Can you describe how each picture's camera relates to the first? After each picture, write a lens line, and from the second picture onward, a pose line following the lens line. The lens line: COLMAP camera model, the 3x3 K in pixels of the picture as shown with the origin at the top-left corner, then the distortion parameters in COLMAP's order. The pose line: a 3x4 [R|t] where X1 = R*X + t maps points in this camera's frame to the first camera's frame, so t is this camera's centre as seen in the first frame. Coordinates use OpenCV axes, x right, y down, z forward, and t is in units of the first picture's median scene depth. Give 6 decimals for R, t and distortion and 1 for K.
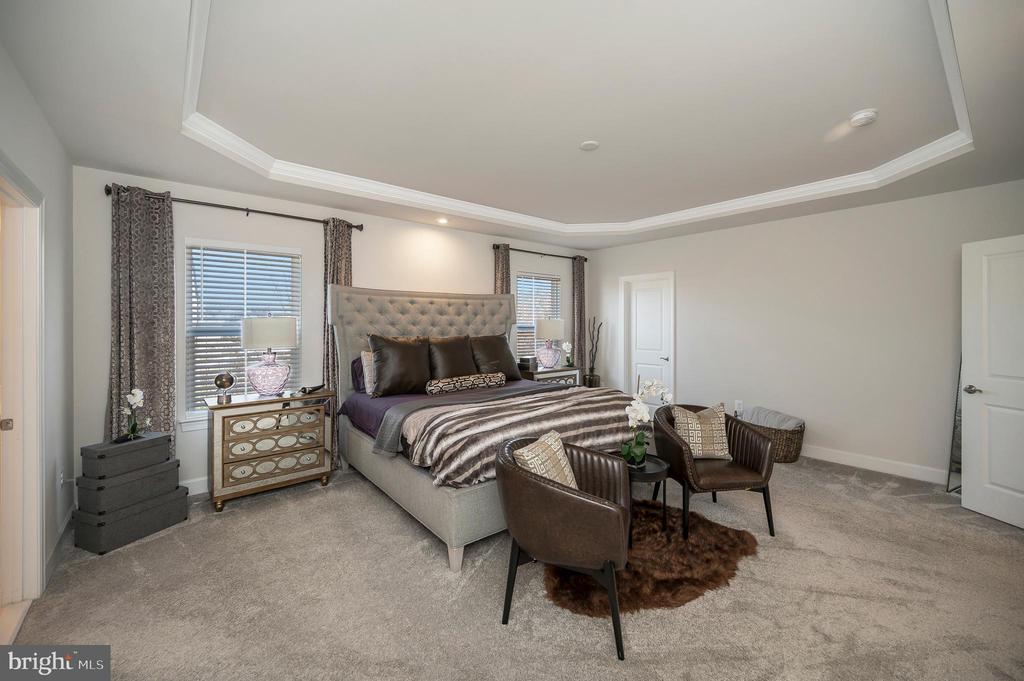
lens RADIAL K [[412.1, 0, 521.1], [0, 412.1, 324.8], [0, 0, 1]] dist [-0.001551, -0.001033]
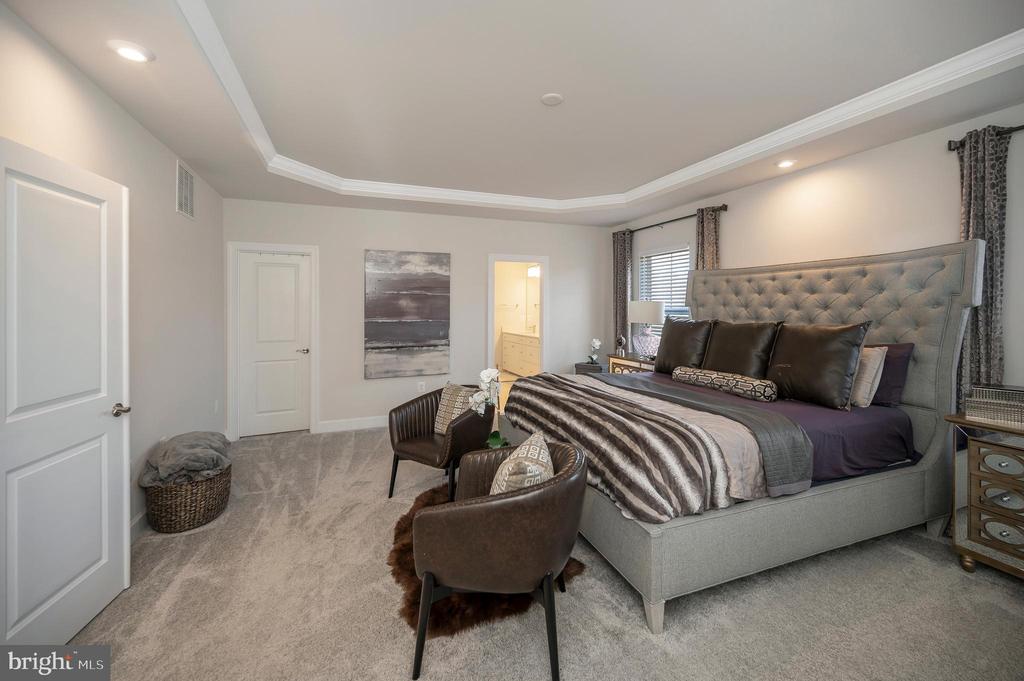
lens RADIAL K [[412.1, 0, 506.2], [0, 412.1, 307.2], [0, 0, 1]] dist [-0.001551, -0.001033]
pose [[-0.338472, 0.005367, -0.940961, 0.655928], [-0.000660, 0.999982, 0.005942, -0.004020], [0.940976, 0.002632, -0.338463, 0.776258]]
